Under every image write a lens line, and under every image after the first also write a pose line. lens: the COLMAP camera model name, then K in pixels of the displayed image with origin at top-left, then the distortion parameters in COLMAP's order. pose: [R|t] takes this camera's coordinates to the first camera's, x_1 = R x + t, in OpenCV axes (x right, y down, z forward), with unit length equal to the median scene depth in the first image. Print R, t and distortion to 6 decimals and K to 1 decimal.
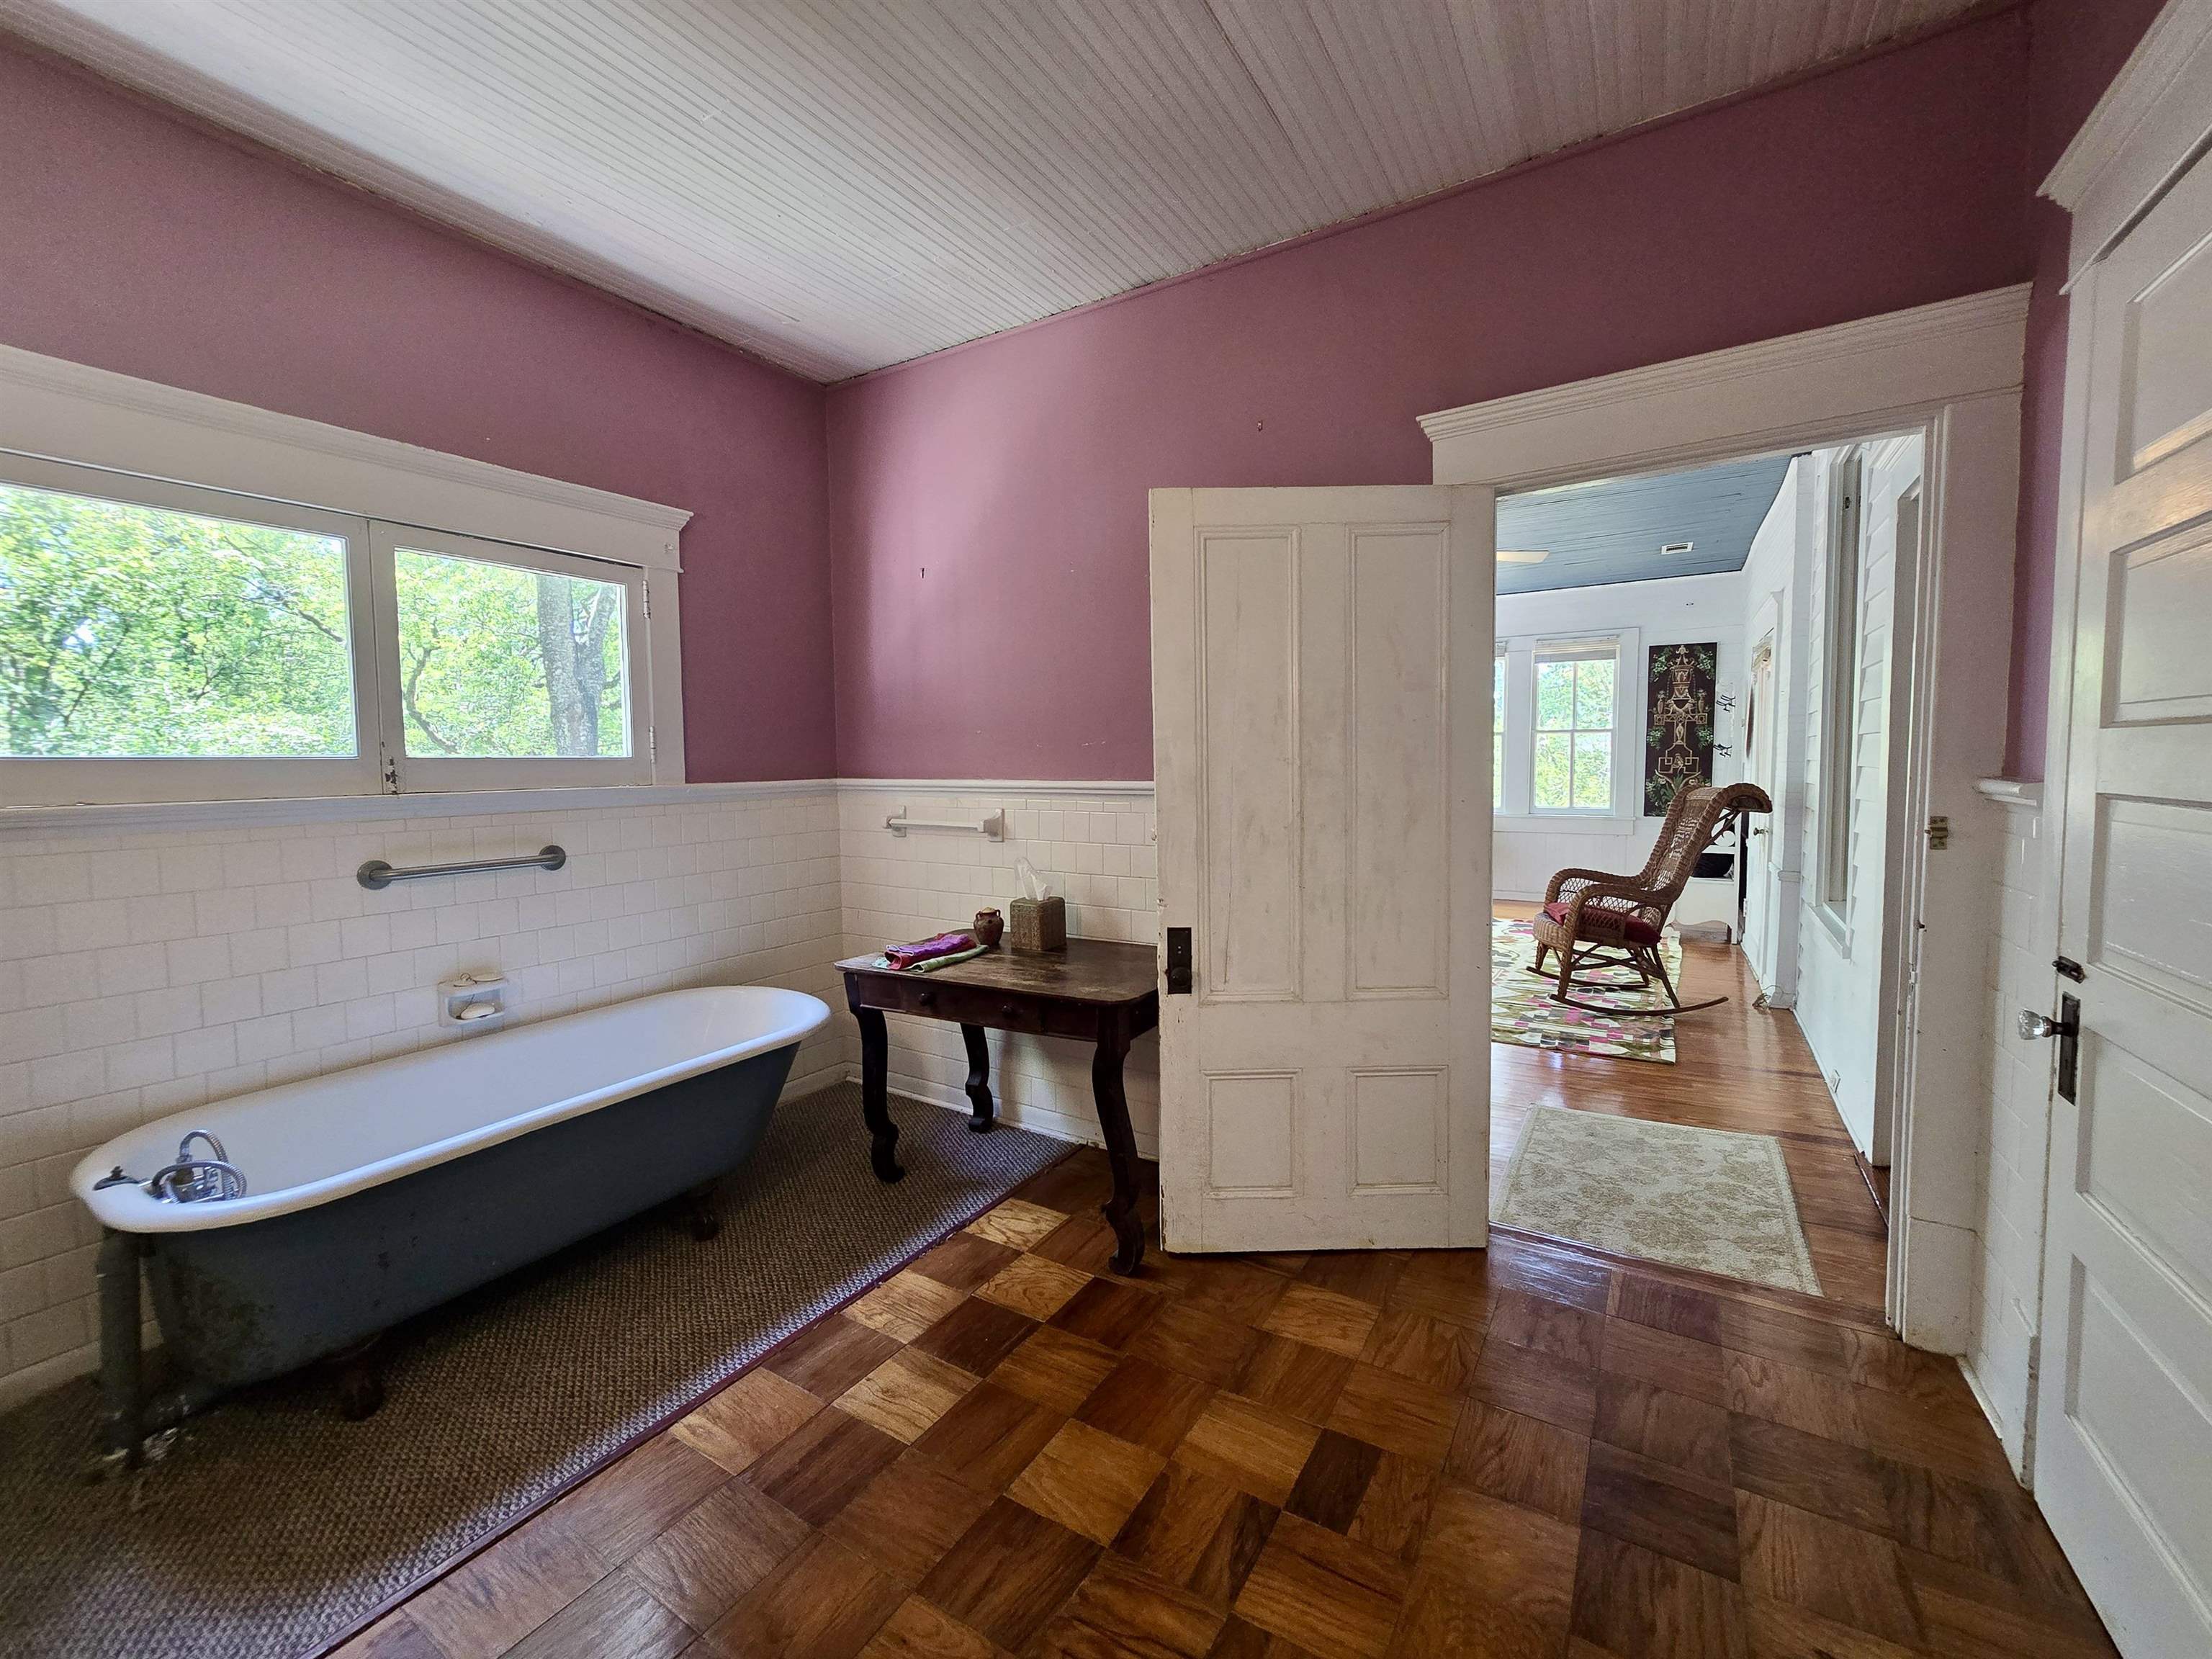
lens RADIAL K [[906.7, 0, 1106.4], [0, 906.7, 816.8], [0, 0, 1]] dist [-0.003394, 0.000450]
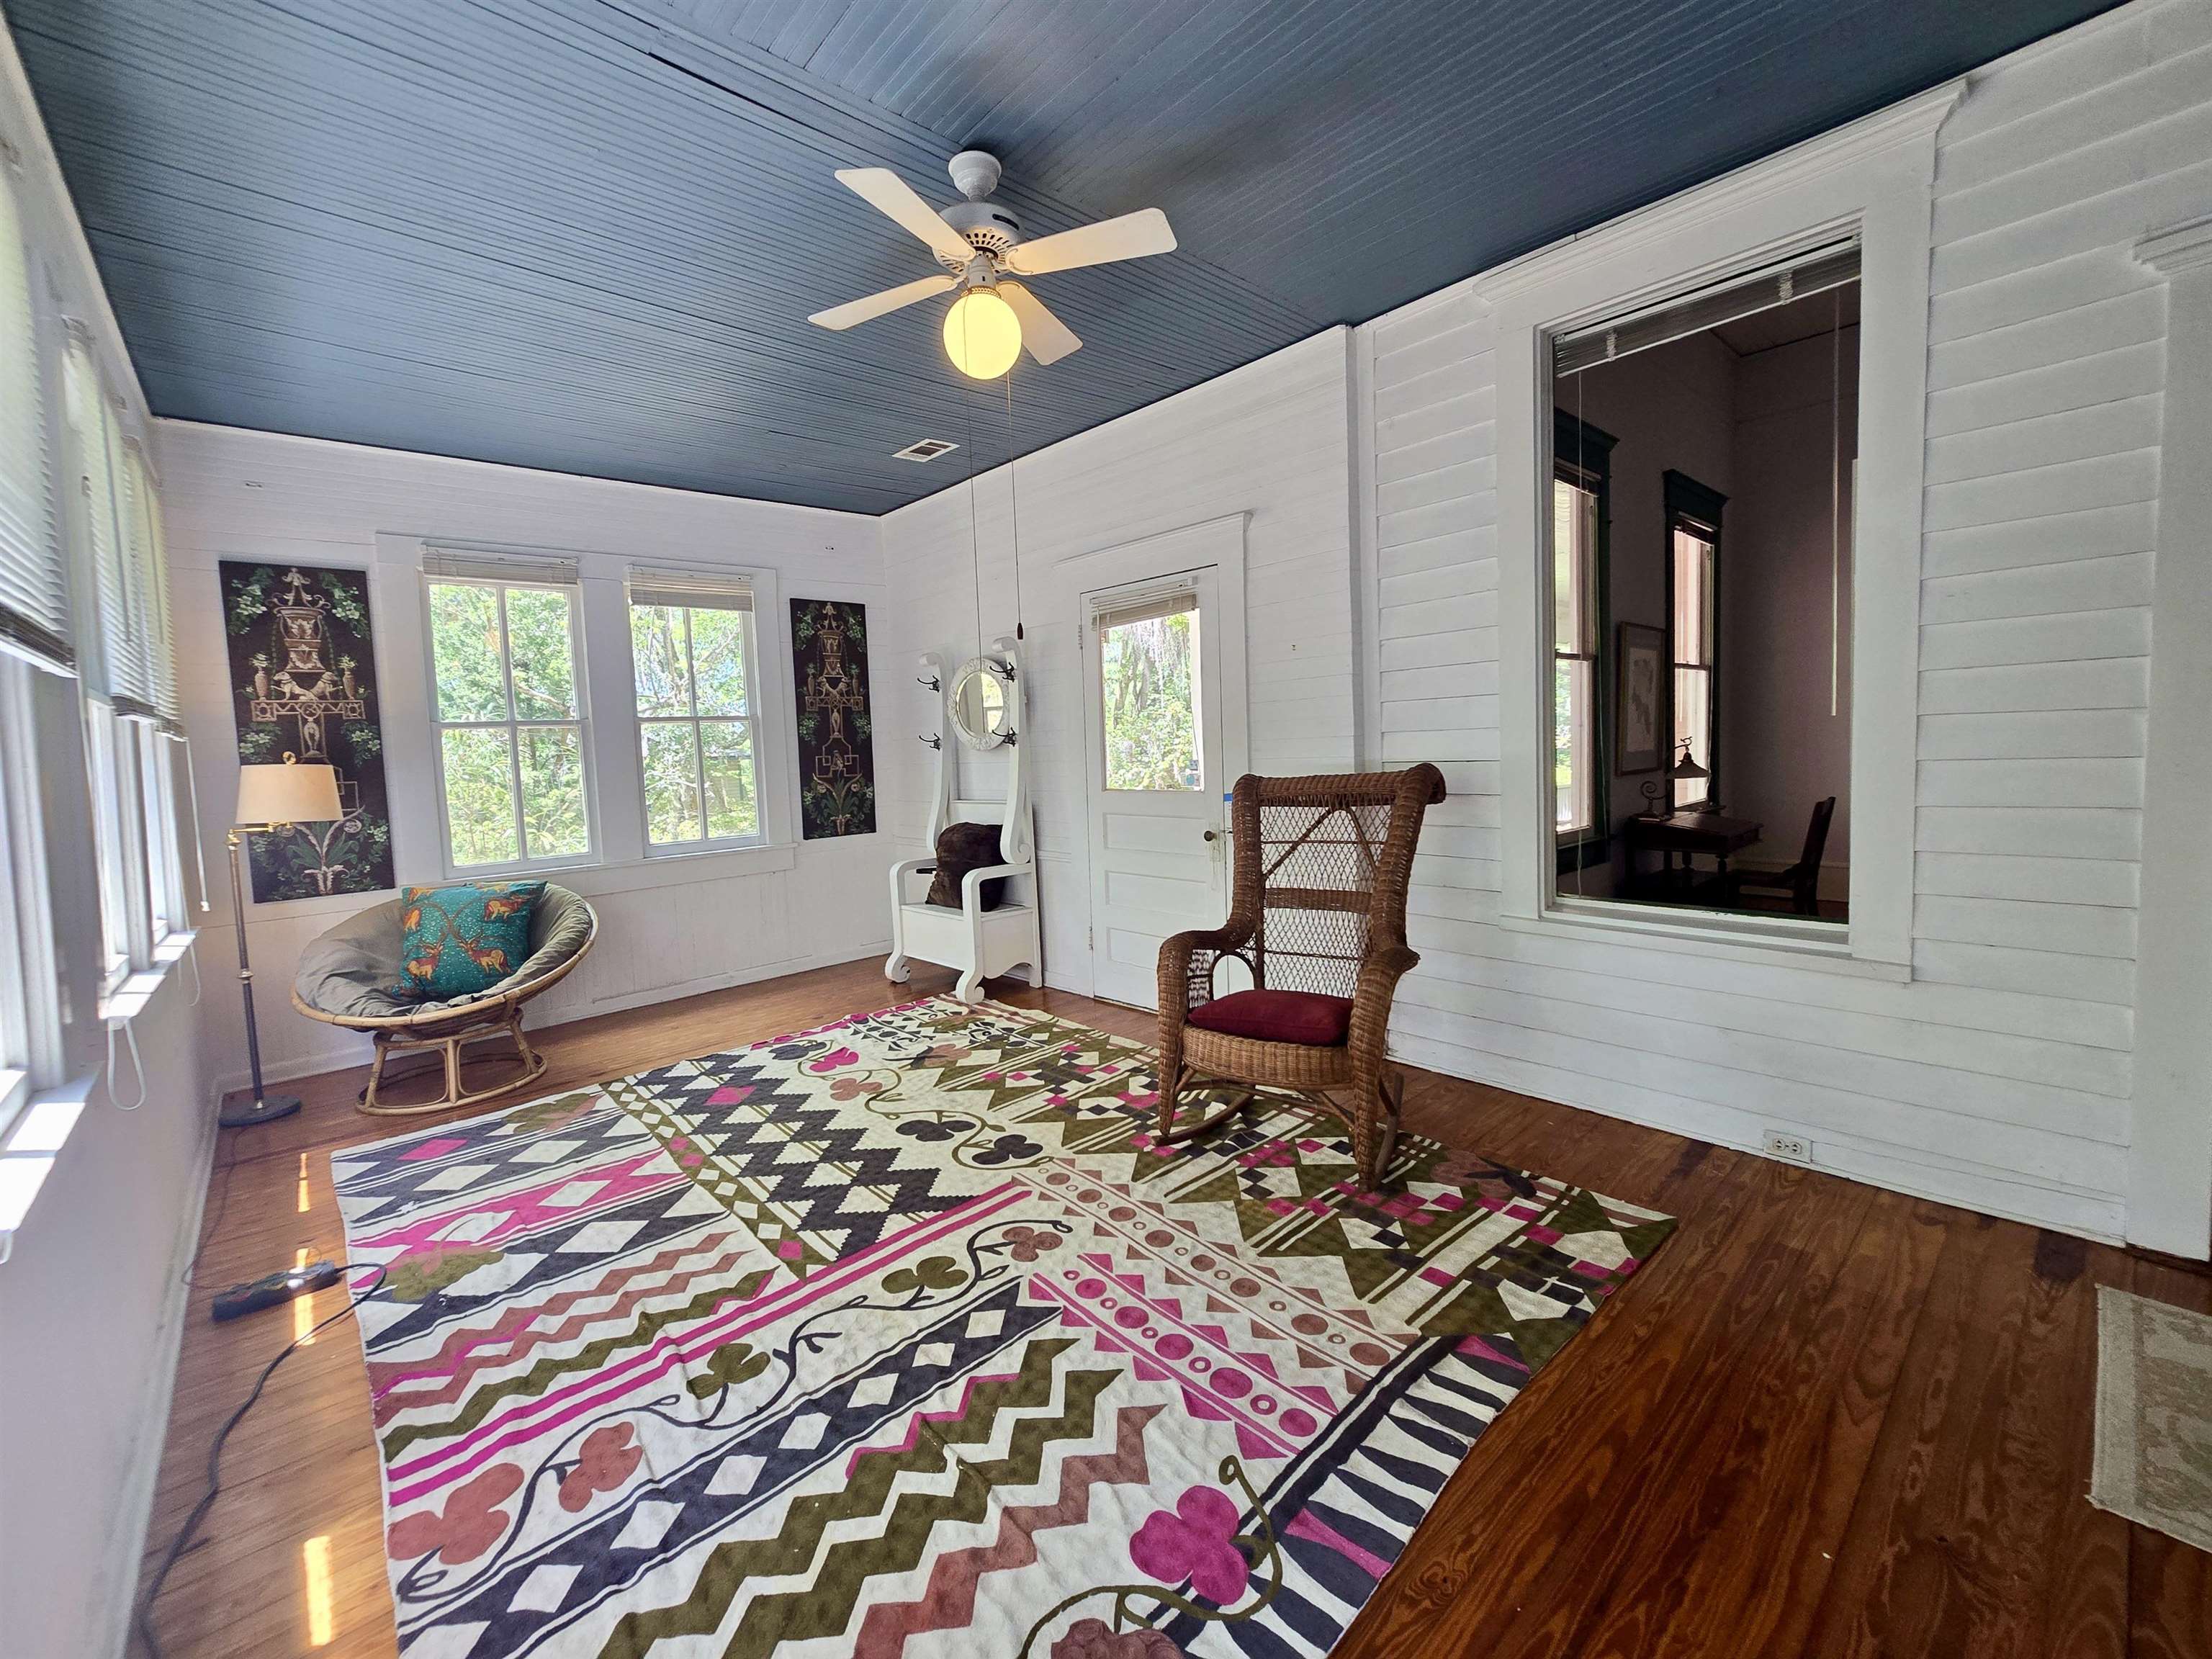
lens RADIAL K [[906.7, 0, 1107.3], [0, 906.7, 807.9], [0, 0, 1]] dist [-0.003394, 0.000450]
pose [[0.276407, -0.070039, 0.958485, -0.016074], [0.104932, 0.993578, 0.042343, -0.031774], [-0.955295, 0.088872, 0.281981, 0.591459]]
